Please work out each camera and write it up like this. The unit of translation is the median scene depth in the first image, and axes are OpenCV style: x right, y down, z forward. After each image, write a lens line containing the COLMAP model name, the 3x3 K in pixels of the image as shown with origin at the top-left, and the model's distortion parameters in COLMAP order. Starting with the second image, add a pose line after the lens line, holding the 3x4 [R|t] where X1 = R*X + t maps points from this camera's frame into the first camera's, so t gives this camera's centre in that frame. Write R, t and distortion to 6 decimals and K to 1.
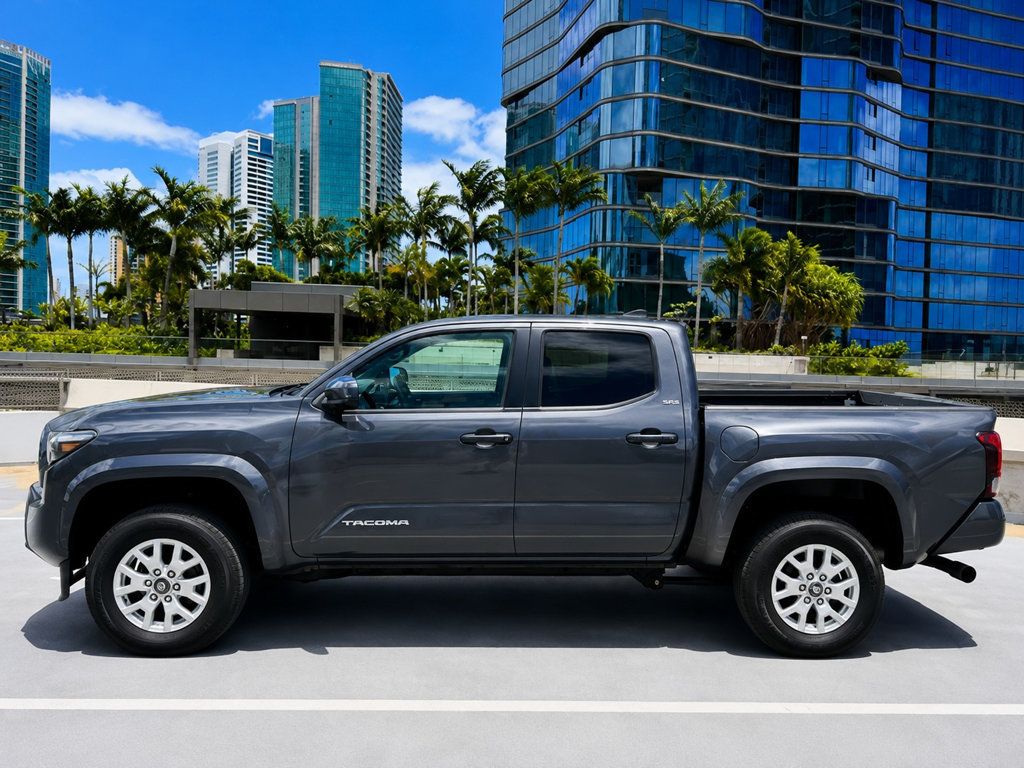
lens RADIAL K [[815.5, 0, 532.3], [0, 815.5, 358.3], [0, 0, 1]] dist [0.082936, -0.061056]
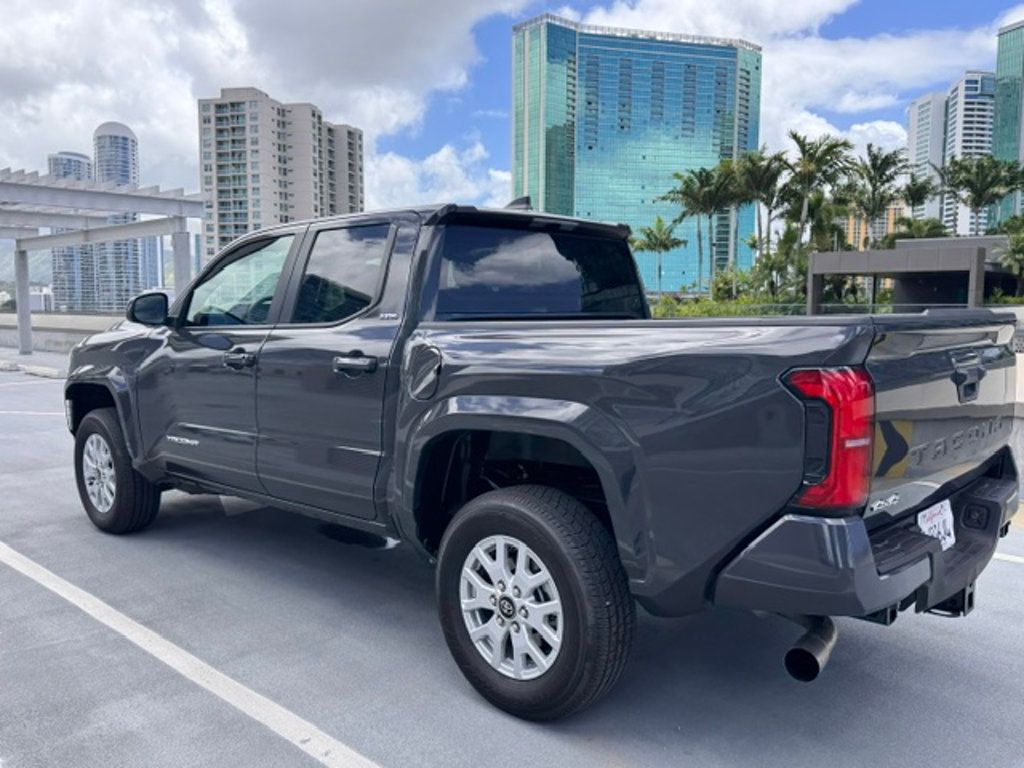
lens RADIAL K [[862.8, 0, 507.9], [0, 862.8, 374.1], [0, 0, 1]] dist [0.072546, -0.129781]
pose [[0.673363, 0.028763, -0.738753, 0.092090], [0.006353, 0.998981, 0.044686, 0.008129], [0.739285, -0.034784, 0.672494, 0.062484]]
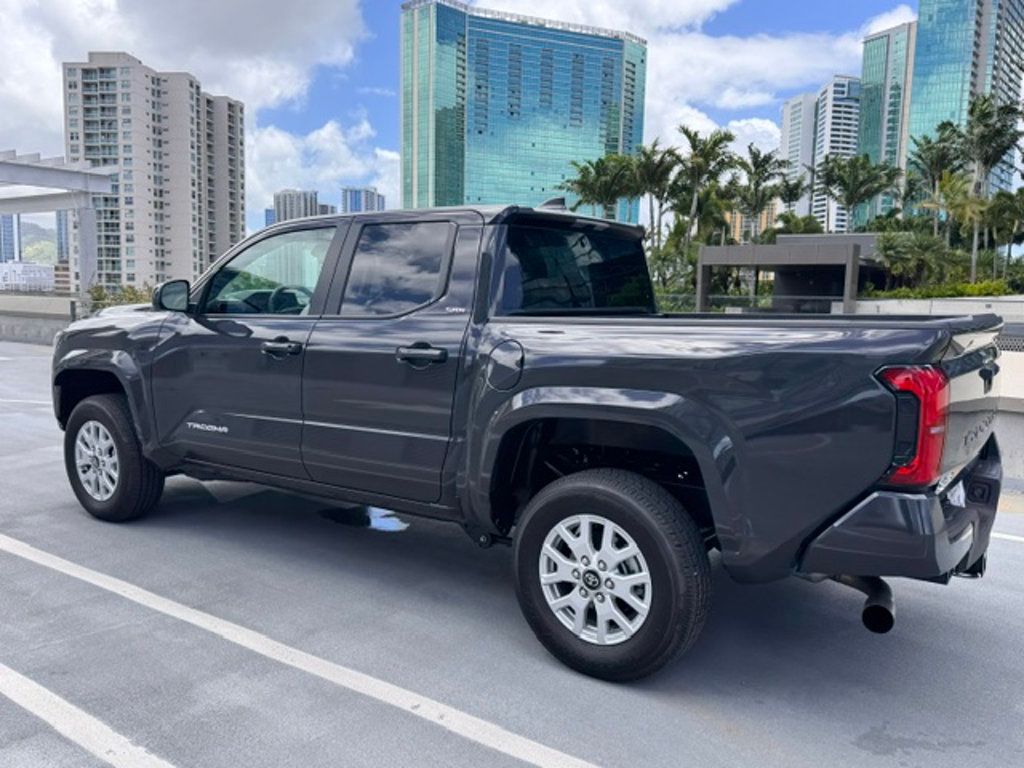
lens RADIAL K [[860.1, 0, 512.0], [0, 860.1, 384.0], [0, 0, 1]] dist [0.089285, -0.171115]
pose [[0.768270, 0.053015, -0.637927, 0.082896], [-0.007743, 0.997261, 0.073553, 0.007175], [0.640079, -0.051570, 0.766576, 0.045749]]
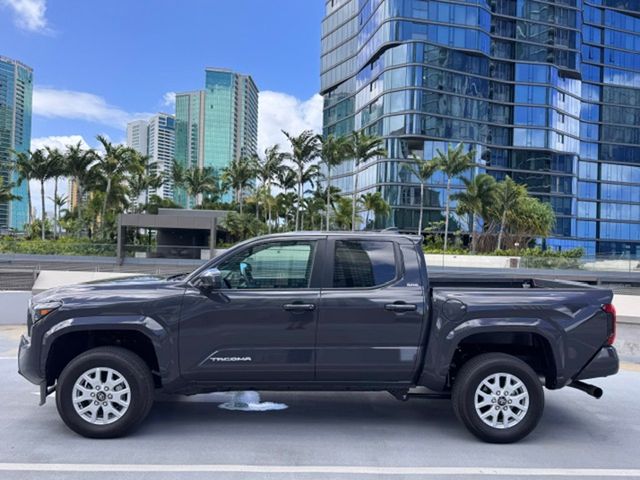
lens RADIAL K [[534.5, 0, 335.0], [0, 534.5, 239.2], [0, 0, 1]] dist [0.085349, -0.118324]
pose [[0.999939, -0.000367, -0.011067, 0.003086], [-0.000016, 0.999402, -0.034567, -0.000067], [0.011073, 0.034565, 0.999341, -0.008474]]
